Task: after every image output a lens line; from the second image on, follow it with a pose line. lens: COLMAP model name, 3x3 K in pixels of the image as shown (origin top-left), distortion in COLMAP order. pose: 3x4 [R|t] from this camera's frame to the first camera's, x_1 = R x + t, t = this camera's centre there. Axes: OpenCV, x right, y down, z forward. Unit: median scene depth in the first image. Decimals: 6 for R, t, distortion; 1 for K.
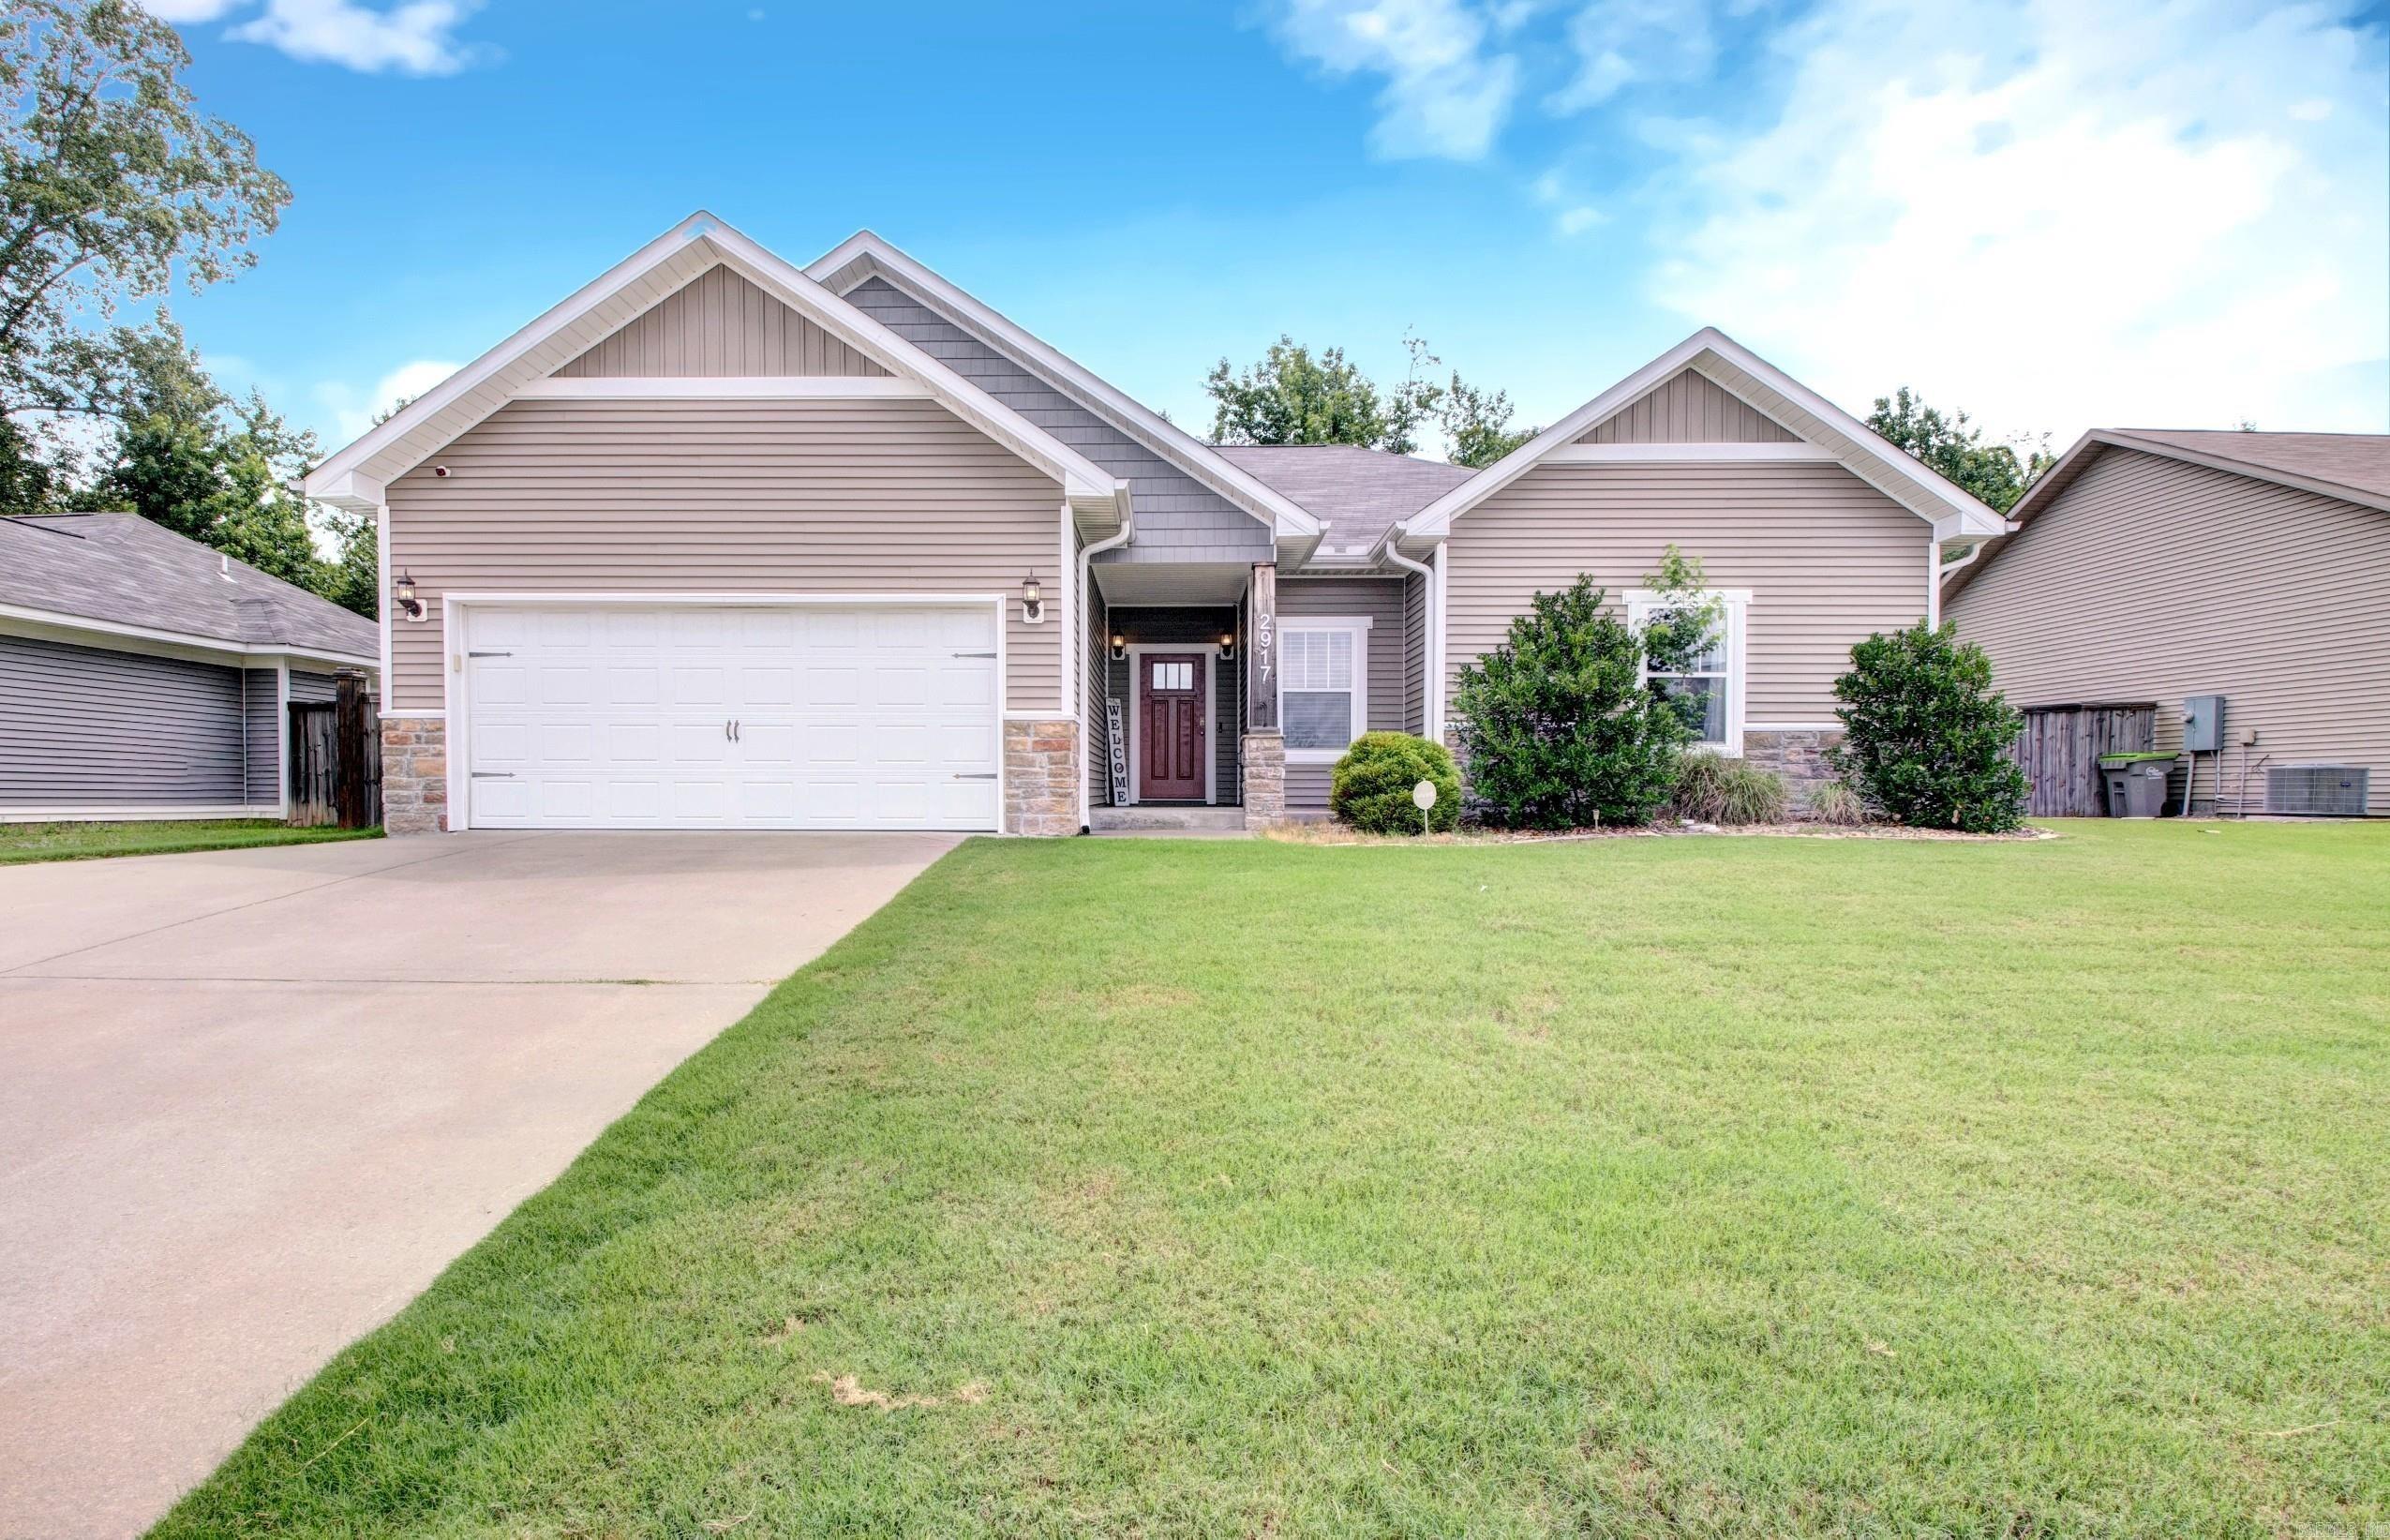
lens RADIAL K [[1133.2, 0, 1193.8], [0, 1133.2, 847.2], [0, 0, 1]] dist [0.011386, -0.020625]
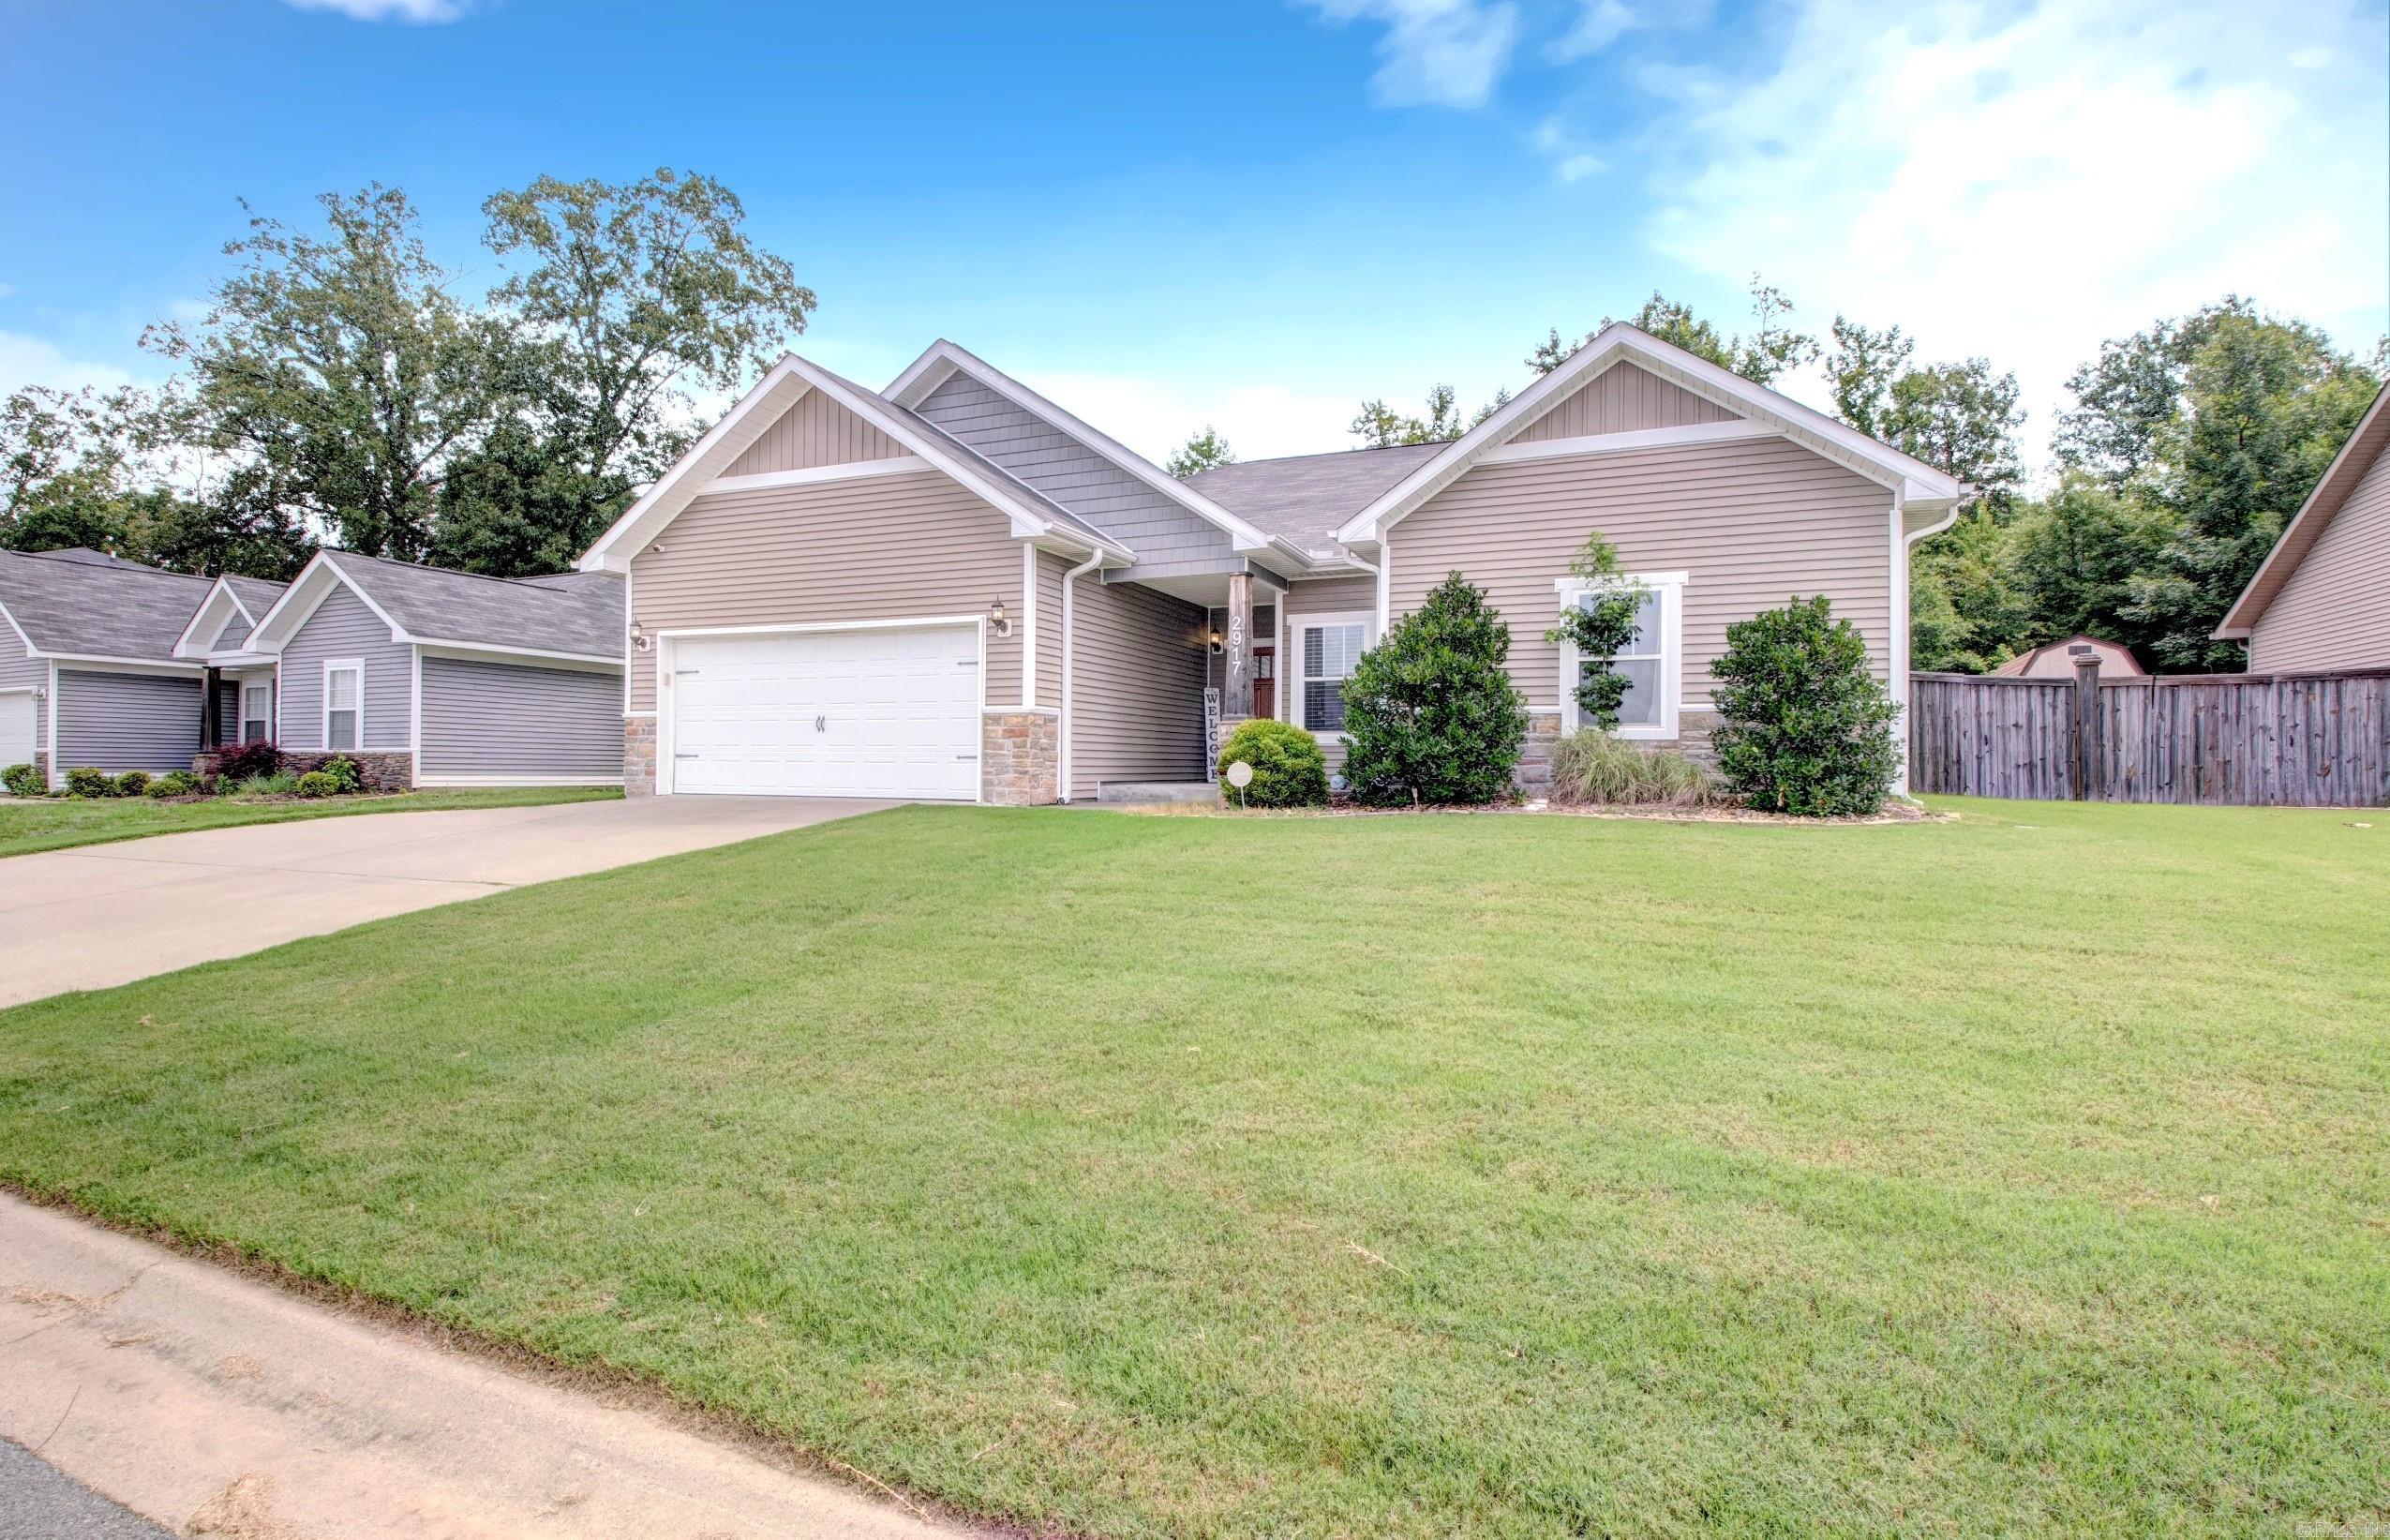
lens RADIAL K [[1118.7, 0, 1181.0], [0, 1118.7, 761.6], [0, 0, 1]] dist [0.031285, -0.045292]
pose [[0.929196, 0.001945, -0.369582, 0.446183], [-0.022710, 0.998397, -0.051842, 0.001732], [0.368889, 0.056565, 0.927751, -0.069983]]
